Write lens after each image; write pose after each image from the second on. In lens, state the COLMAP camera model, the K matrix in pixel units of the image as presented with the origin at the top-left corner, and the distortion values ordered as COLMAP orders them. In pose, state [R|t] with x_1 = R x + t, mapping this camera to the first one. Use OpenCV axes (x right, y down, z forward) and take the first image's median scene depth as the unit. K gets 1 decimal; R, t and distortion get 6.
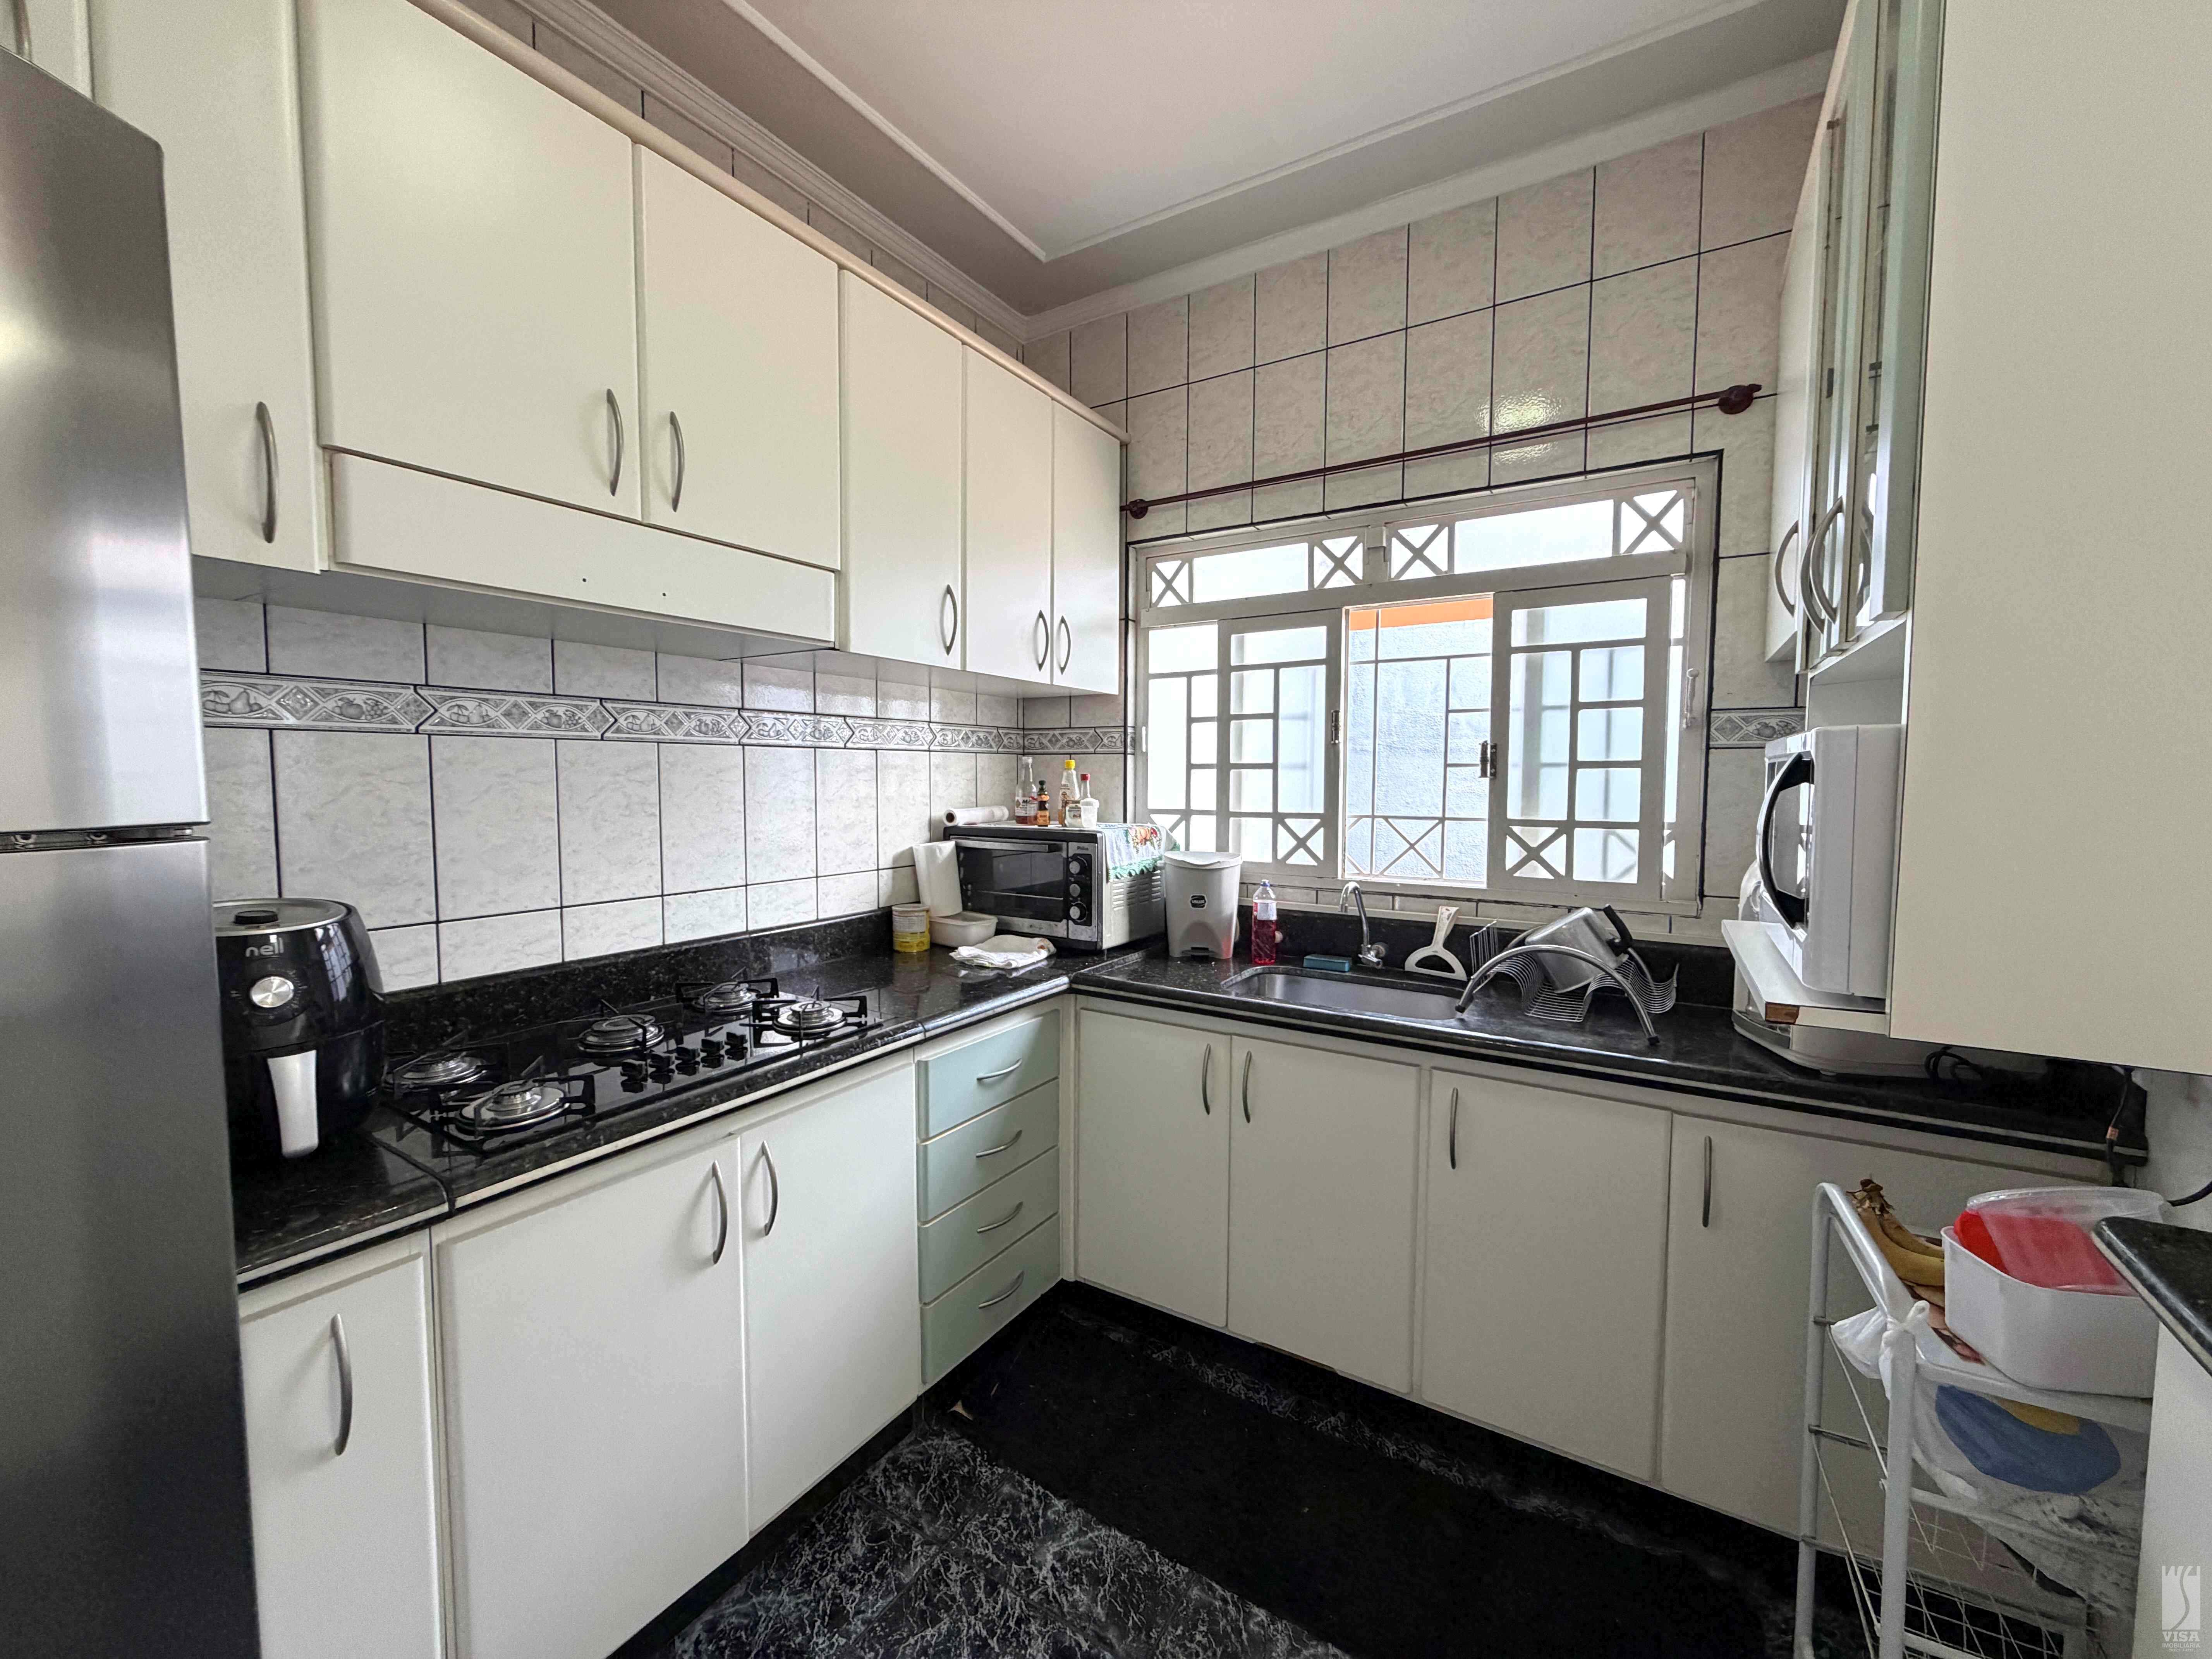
lens RADIAL K [[895.4, 0, 1091.8], [0, 895.4, 828.2], [0, 0, 1]] dist [-0.005498, 0.003542]
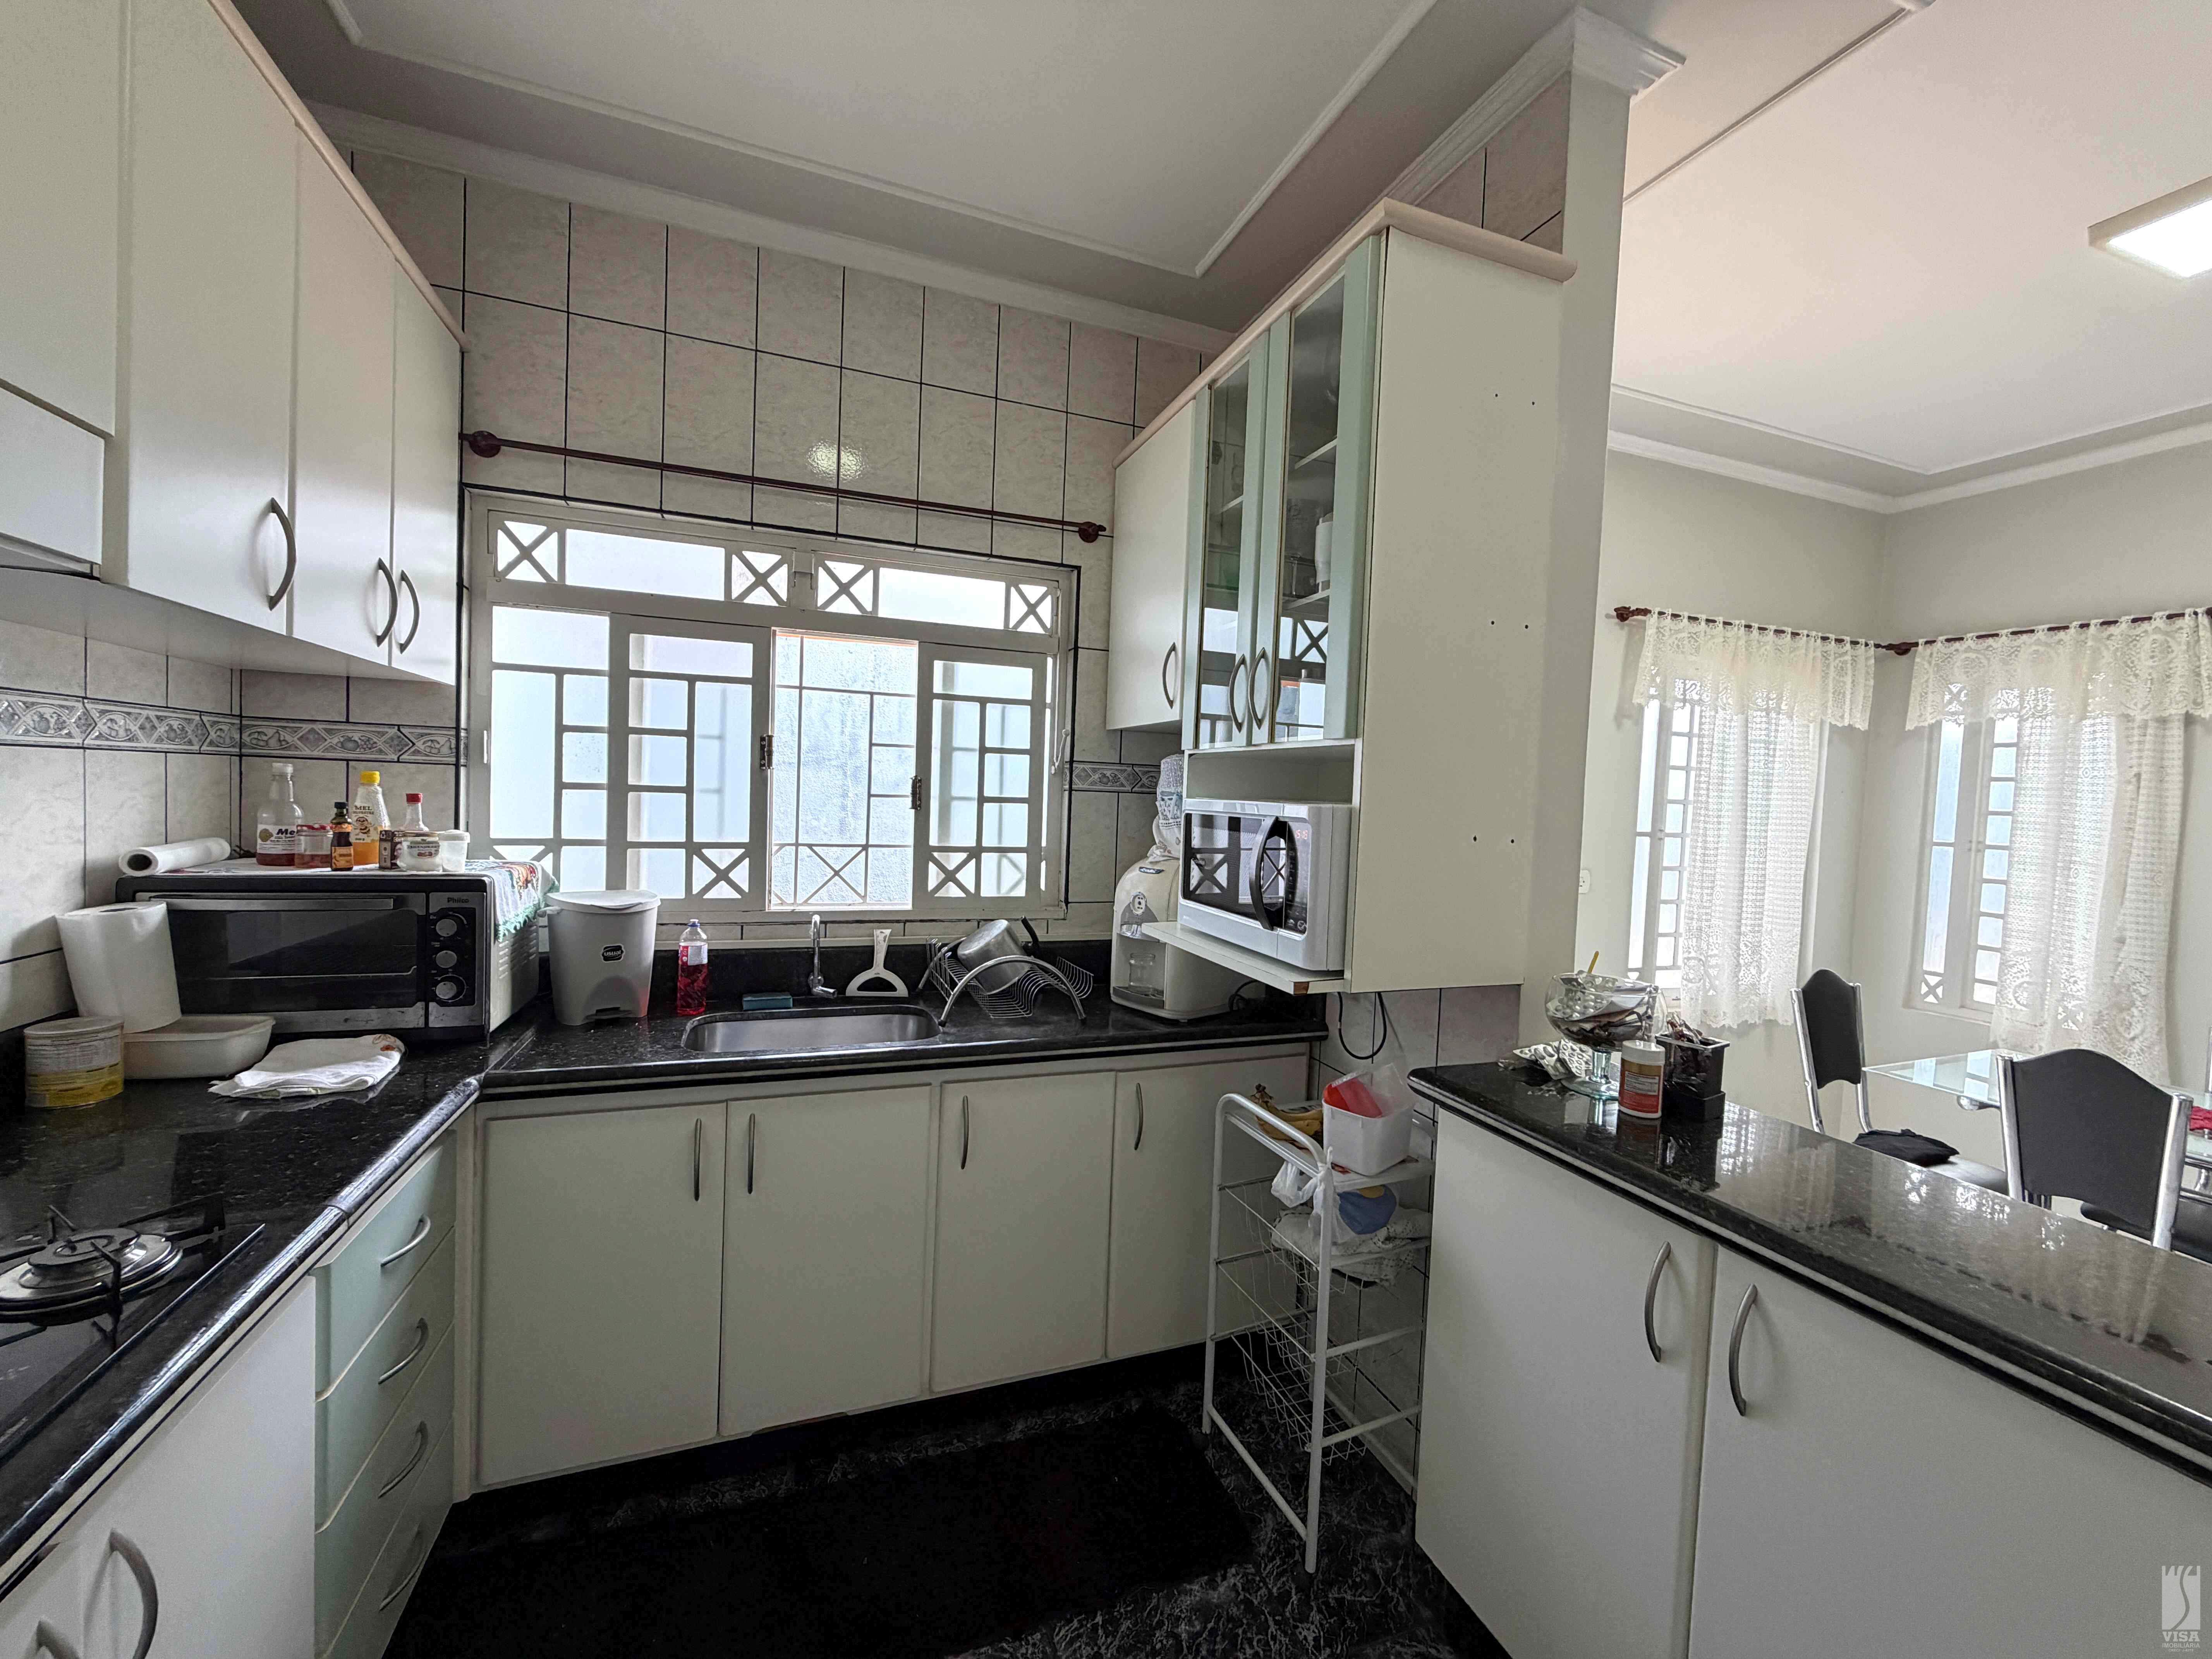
lens RADIAL K [[895.4, 0, 1109.6], [0, 895.4, 826.3], [0, 0, 1]] dist [-0.005498, 0.003542]
pose [[0.595852, -0.009731, 0.803036, -0.302846], [0.011224, 0.999930, 0.003789, -0.037067], [-0.803016, 0.006756, 0.595919, 0.155842]]
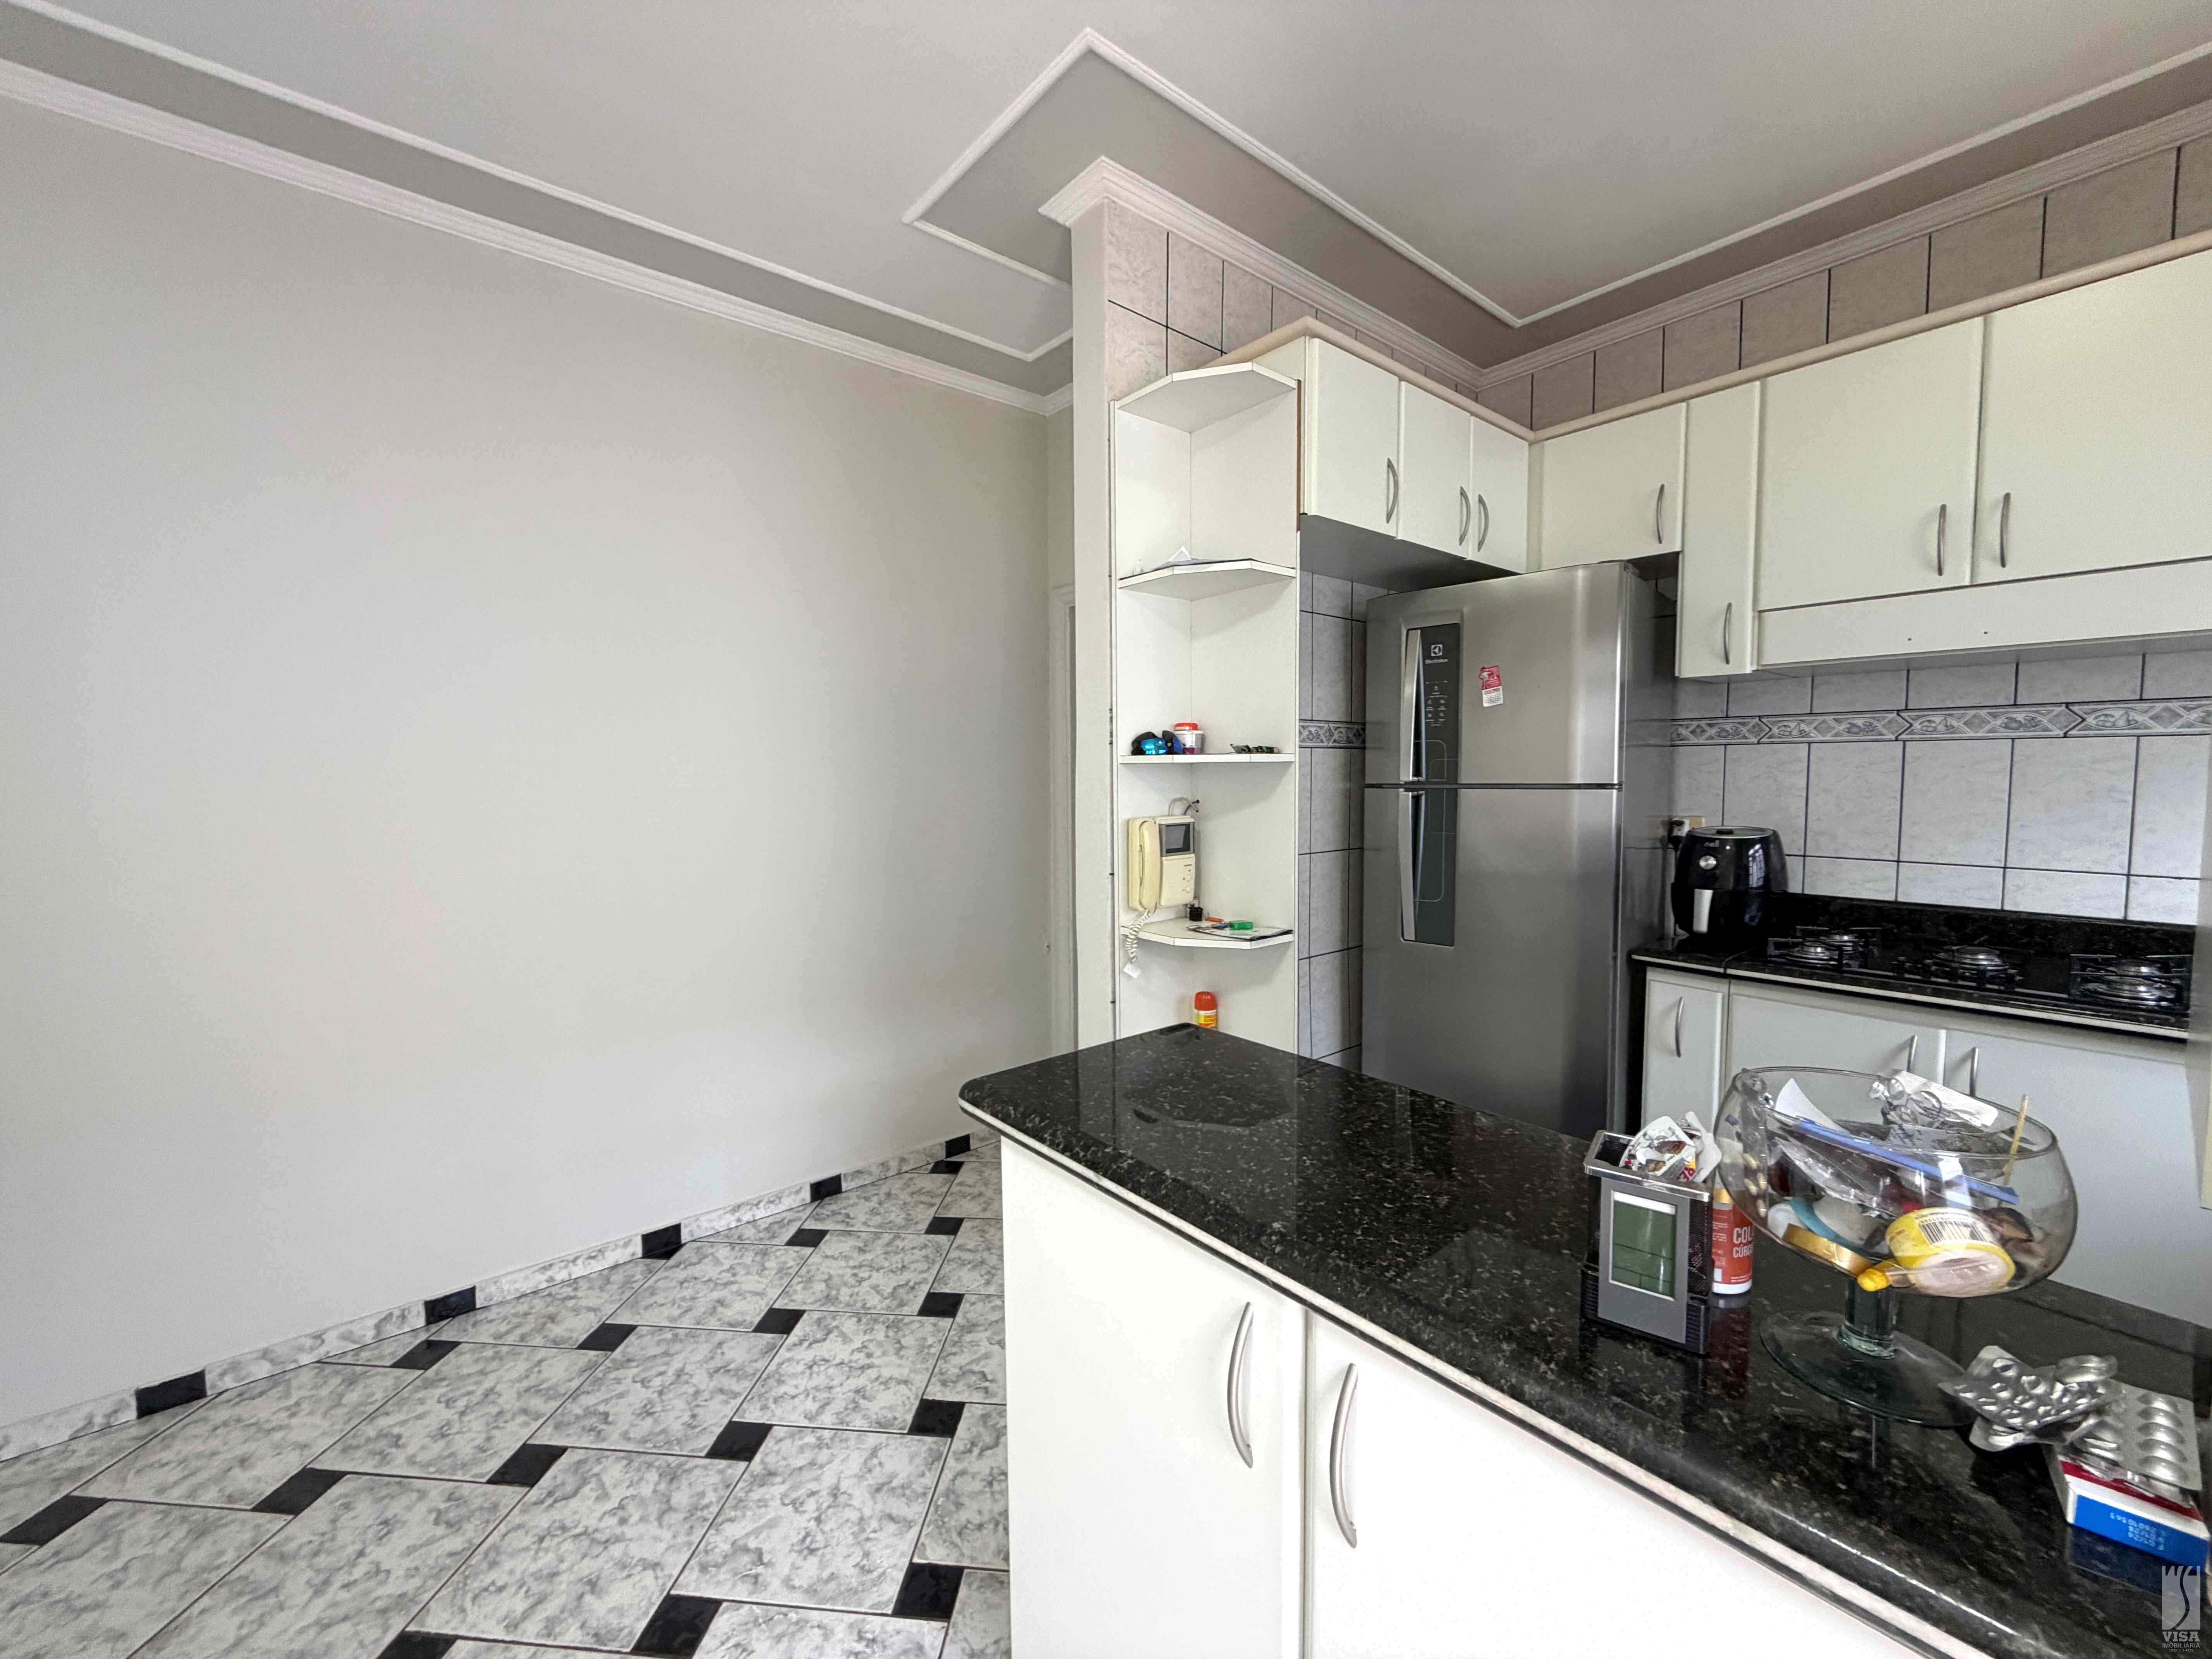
lens RADIAL K [[895.4, 0, 1110.4], [0, 895.4, 833.5], [0, 0, 1]] dist [-0.005498, 0.003542]
pose [[-0.297843, 0.060348, -0.952705, 1.081948], [-0.060184, 0.994827, 0.081831, 0.011089], [0.952716, 0.081711, -0.292670, 0.135643]]
